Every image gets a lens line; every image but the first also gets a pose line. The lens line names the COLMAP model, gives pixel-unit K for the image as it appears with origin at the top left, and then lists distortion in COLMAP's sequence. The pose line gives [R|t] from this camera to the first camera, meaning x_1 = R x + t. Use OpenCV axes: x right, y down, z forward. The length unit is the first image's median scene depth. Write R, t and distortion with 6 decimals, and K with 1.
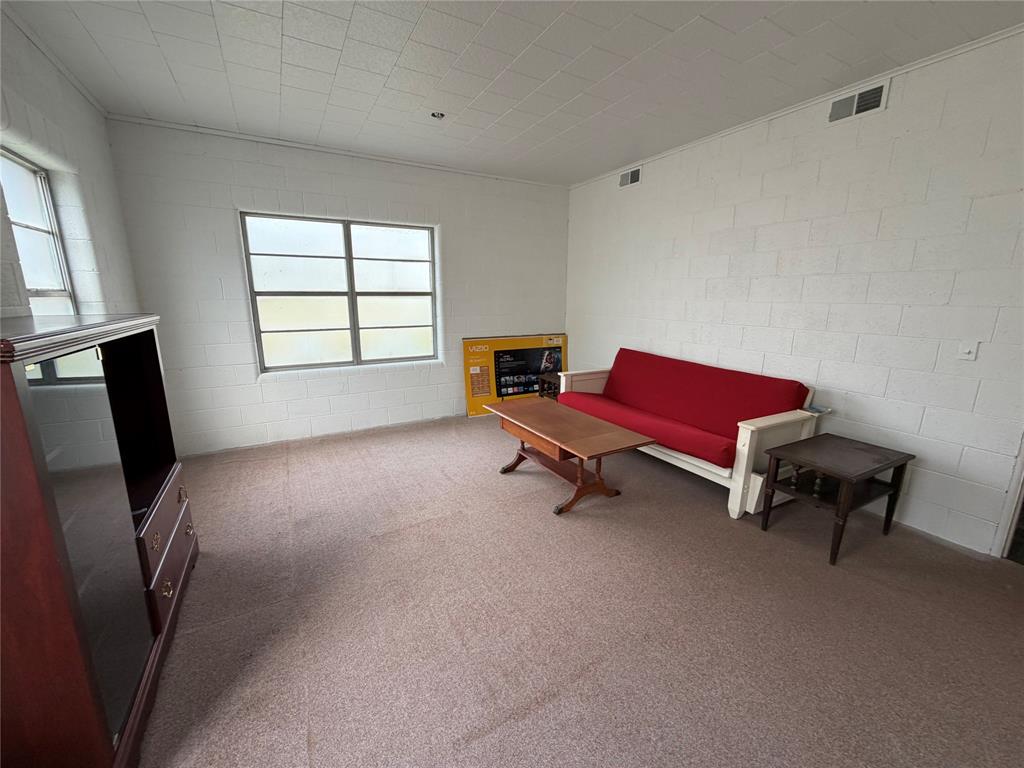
lens RADIAL K [[414.2, 0, 506.6], [0, 414.2, 384.3], [0, 0, 1]] dist [-0.003082, -0.000845]
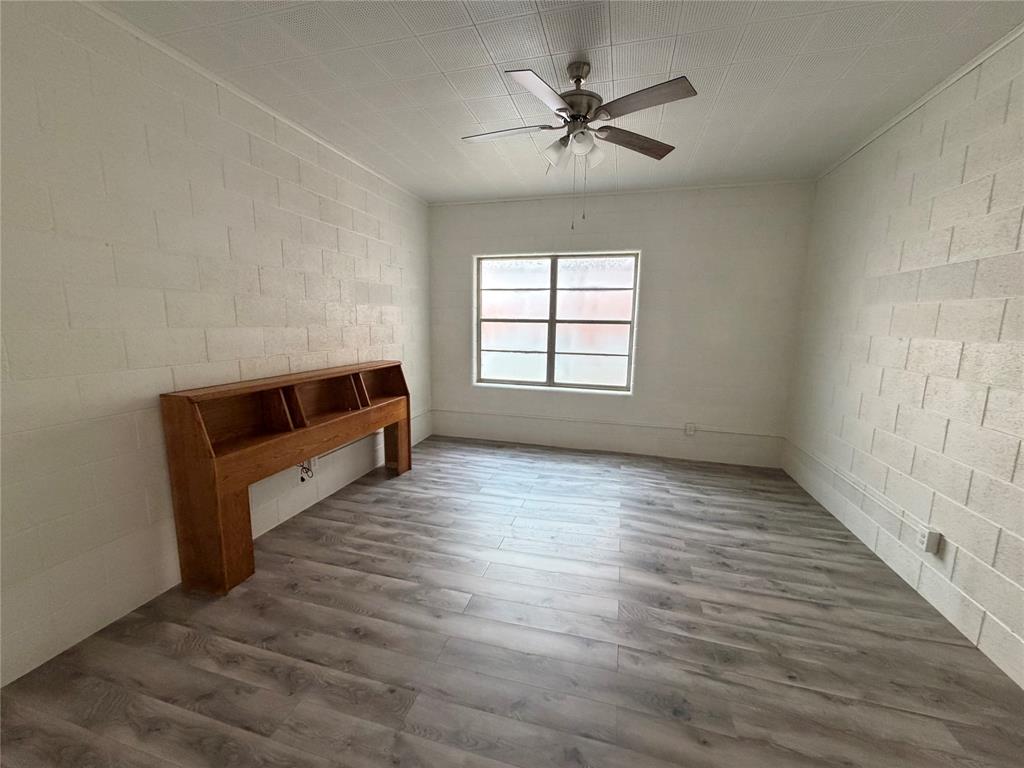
lens RADIAL K [[414.2, 0, 520.6], [0, 414.2, 387.7], [0, 0, 1]] dist [-0.003082, -0.000845]
pose [[0.721913, 0.120939, -0.681334, 0.315700], [-0.162058, 0.986775, 0.003447, -0.034689], [0.672740, 0.107927, 0.731965, 0.159390]]
